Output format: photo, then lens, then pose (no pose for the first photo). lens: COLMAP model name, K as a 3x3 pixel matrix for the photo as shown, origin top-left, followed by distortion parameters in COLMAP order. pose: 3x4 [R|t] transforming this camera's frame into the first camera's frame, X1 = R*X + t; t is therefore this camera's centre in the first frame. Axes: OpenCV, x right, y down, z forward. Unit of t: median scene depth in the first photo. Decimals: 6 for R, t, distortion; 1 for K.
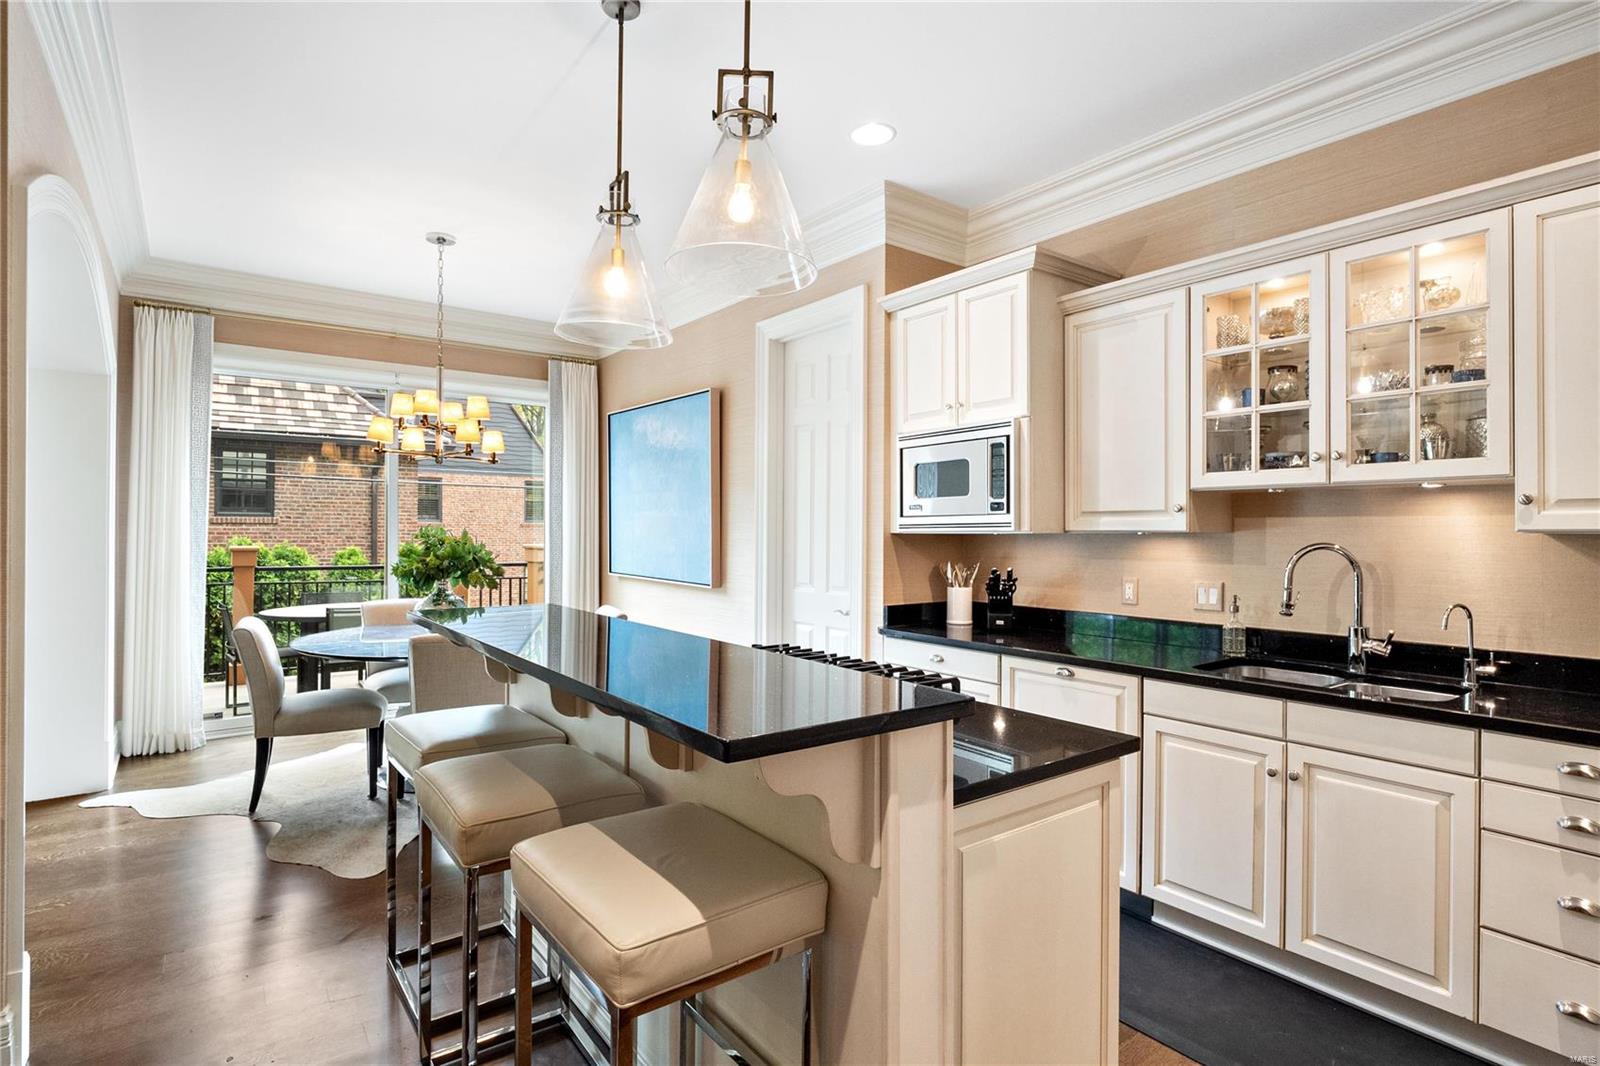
lens RADIAL K [[802.9, 0, 794.6], [0, 802.9, 536.5], [0, 0, 1]] dist [-0.013980, -0.003848]
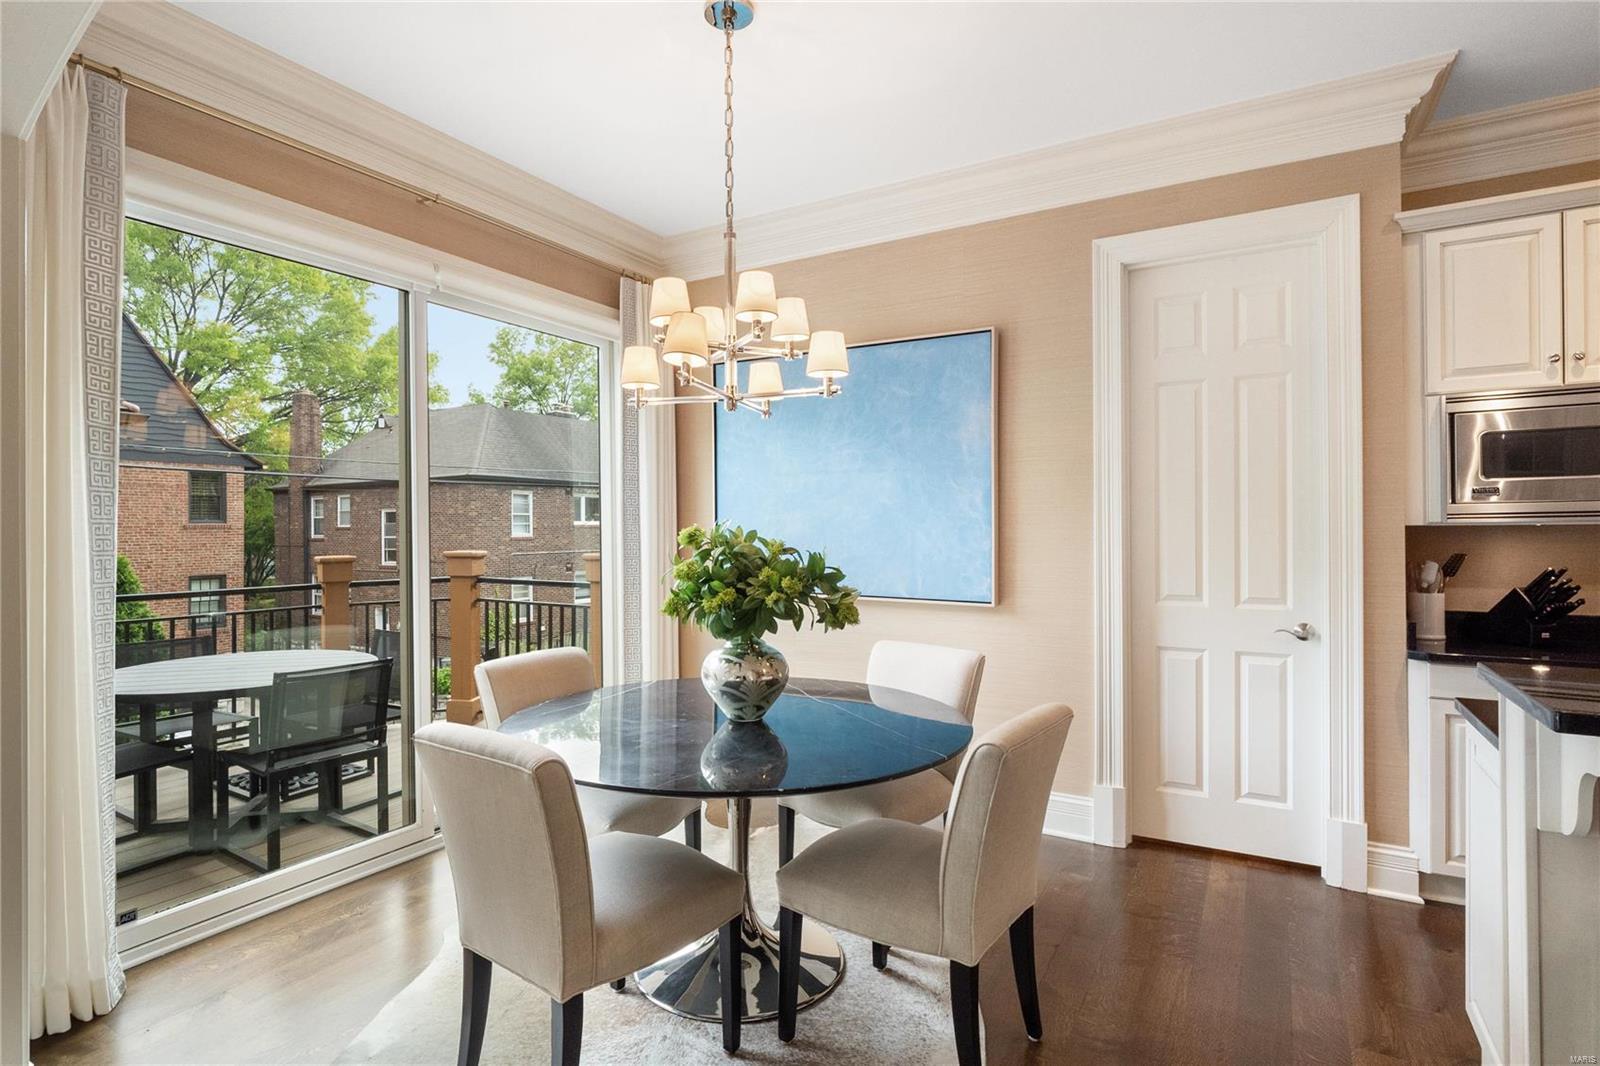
lens RADIAL K [[802.9, 0, 802.8], [0, 802.9, 529.9], [0, 0, 1]] dist [-0.013980, -0.003848]
pose [[0.924951, -0.011692, 0.379907, -0.566344], [0.013781, 0.999901, -0.002779, -0.004812], [-0.379837, 0.007806, 0.925020, 0.428971]]
